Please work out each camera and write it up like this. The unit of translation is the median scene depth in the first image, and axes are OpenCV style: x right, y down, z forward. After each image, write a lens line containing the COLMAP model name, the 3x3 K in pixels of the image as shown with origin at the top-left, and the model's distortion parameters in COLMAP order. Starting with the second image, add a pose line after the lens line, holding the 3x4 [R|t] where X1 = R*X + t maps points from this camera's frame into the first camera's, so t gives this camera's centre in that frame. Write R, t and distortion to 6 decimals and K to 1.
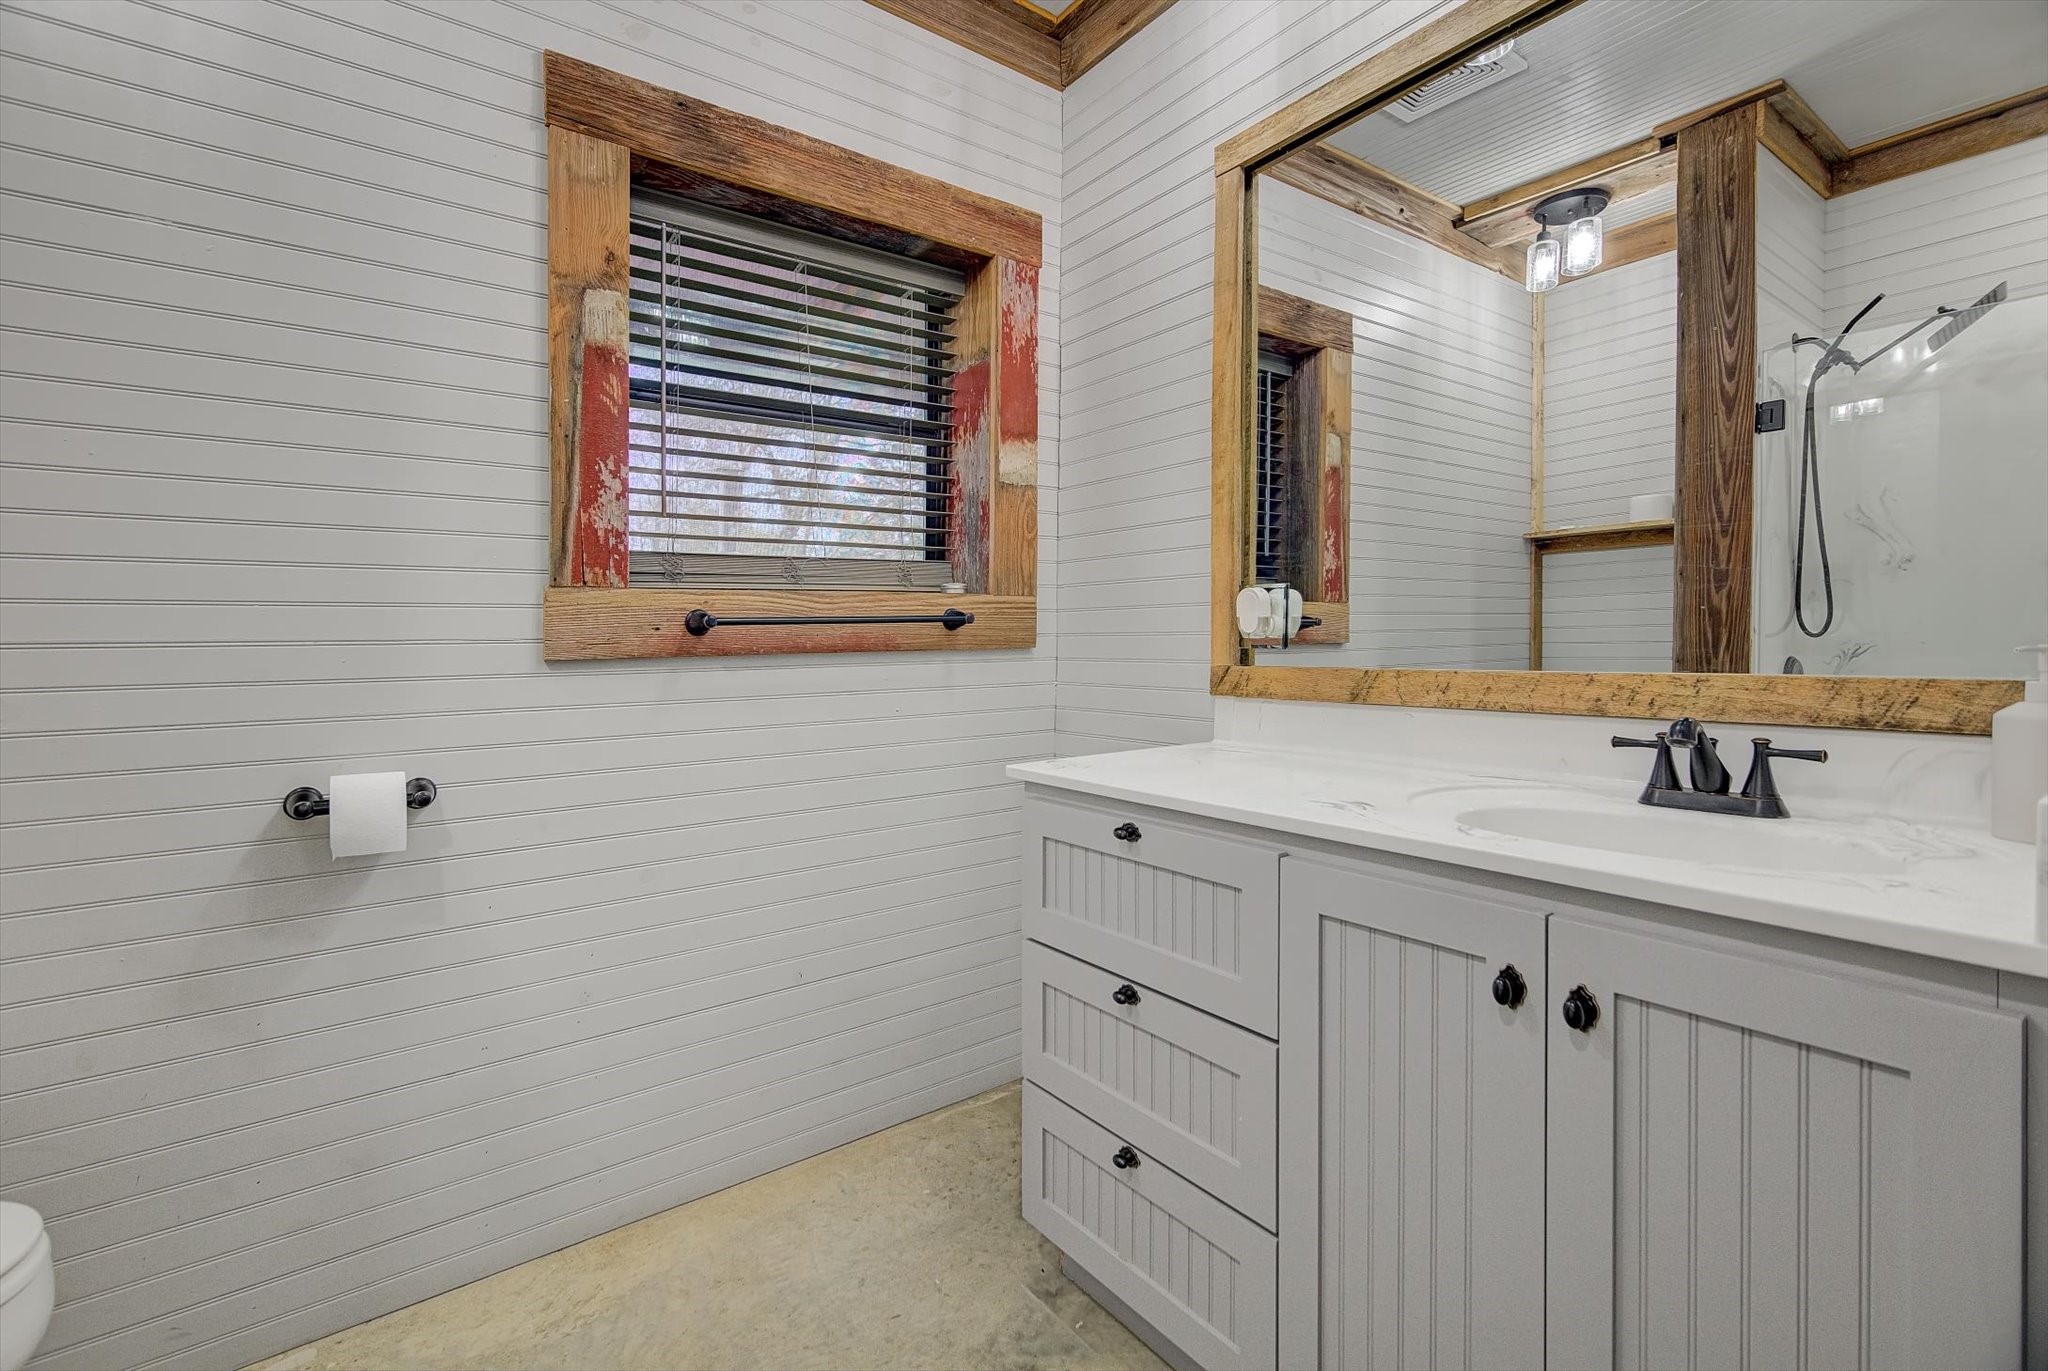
lens RADIAL K [[925.1, 0, 1009.0], [0, 925.1, 638.6], [0, 0, 1]] dist [0.003726, -0.000062]
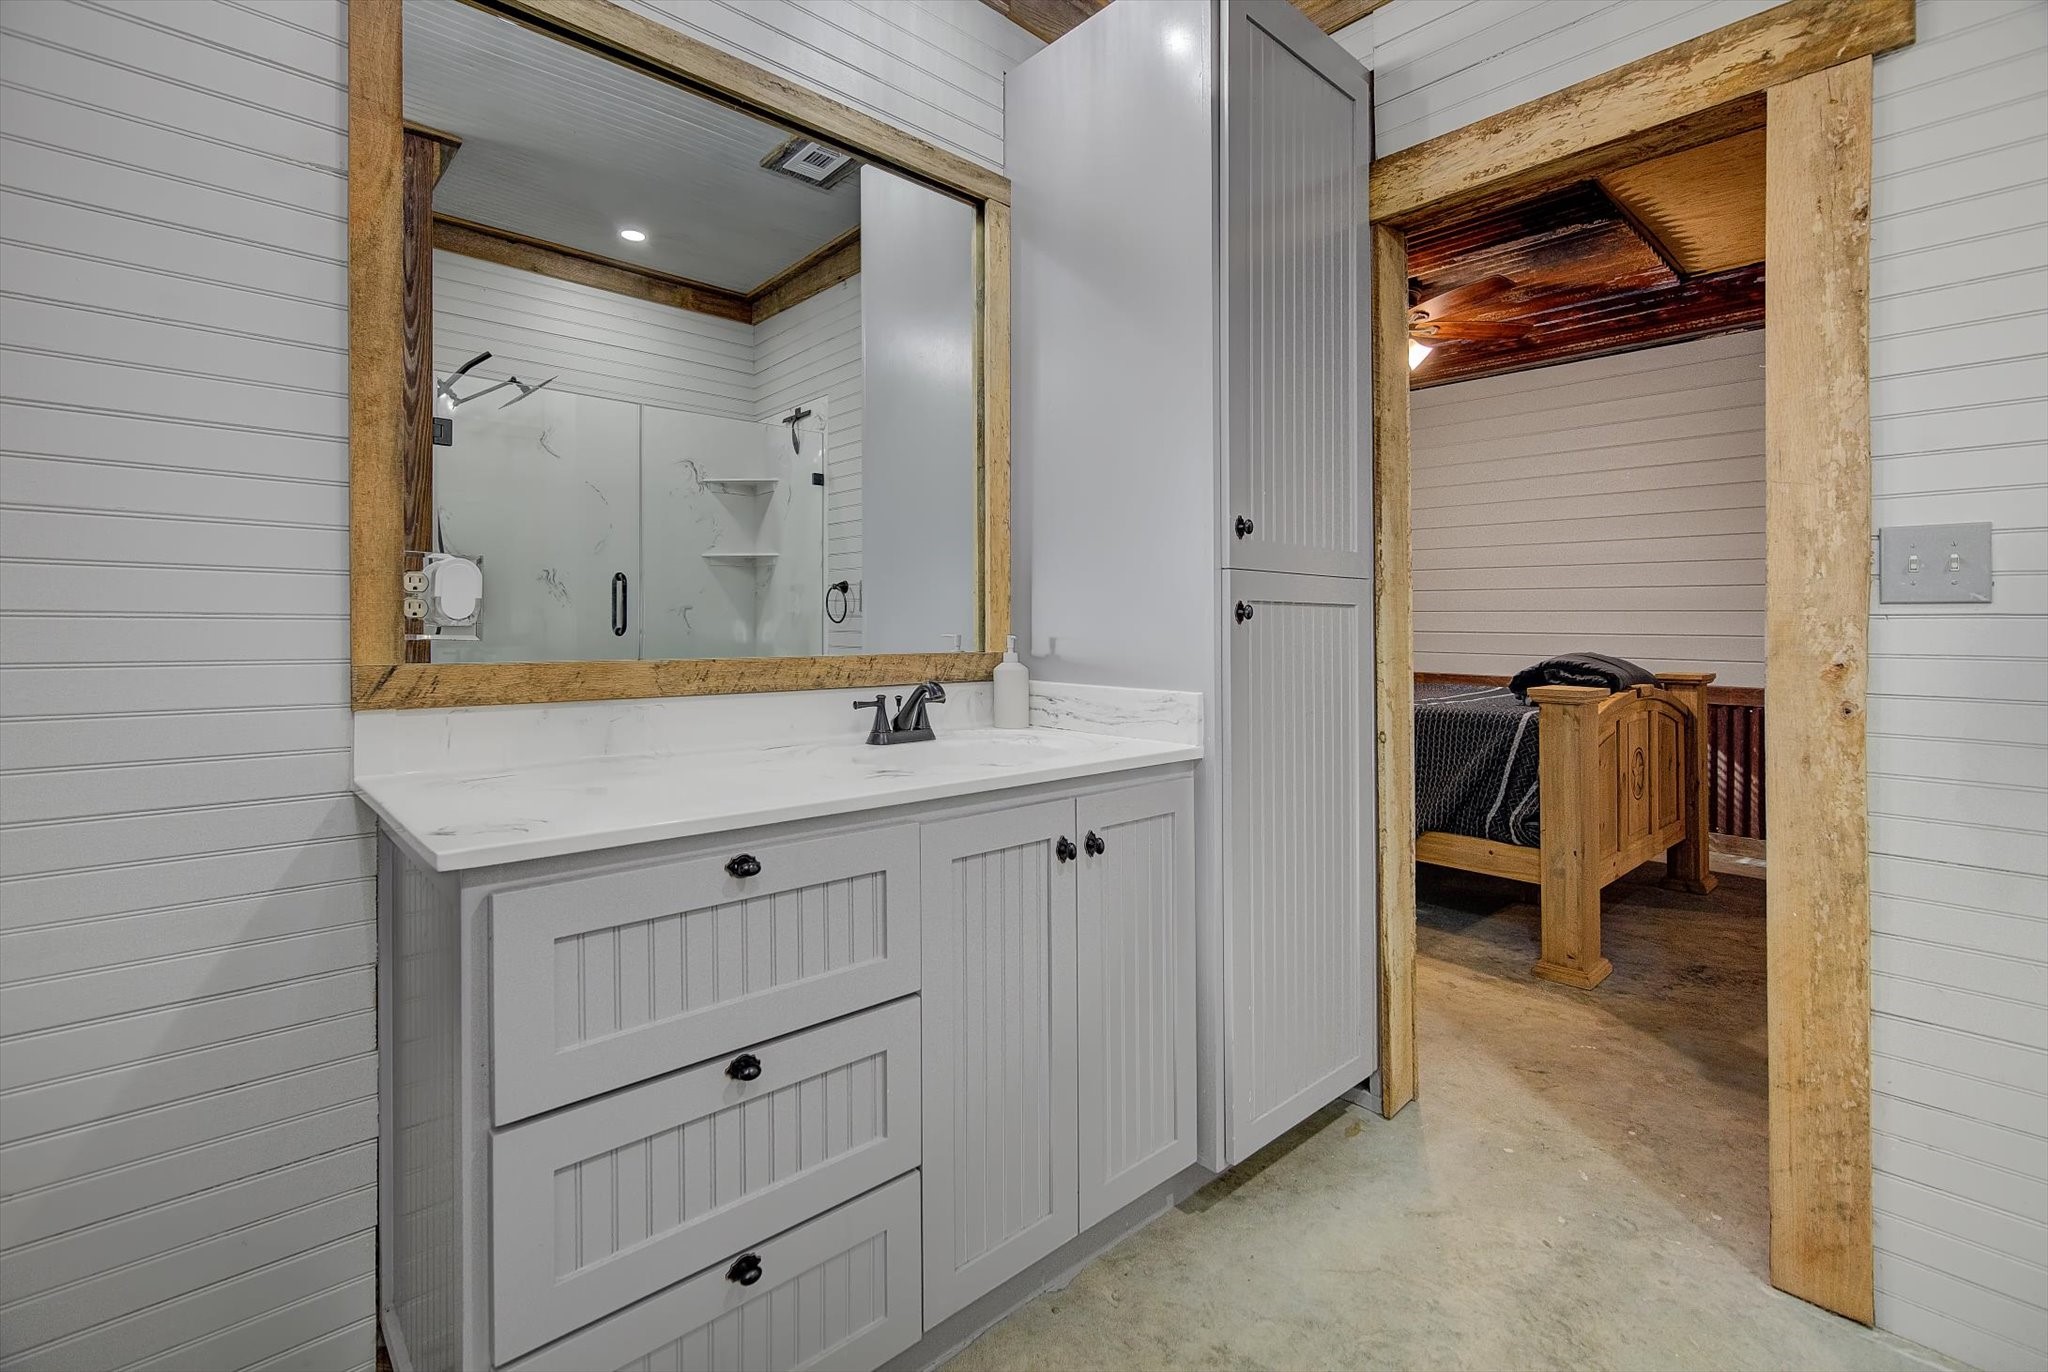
lens RADIAL K [[908.6, 0, 1021.3], [0, 908.6, 646.4], [0, 0, 1]] dist [0.004823, 0.000261]
pose [[-0.096523, -0.009229, 0.995288, -0.478140], [-0.005074, 0.999949, 0.008780, 0.006838], [-0.995318, -0.004203, -0.096565, 0.588155]]
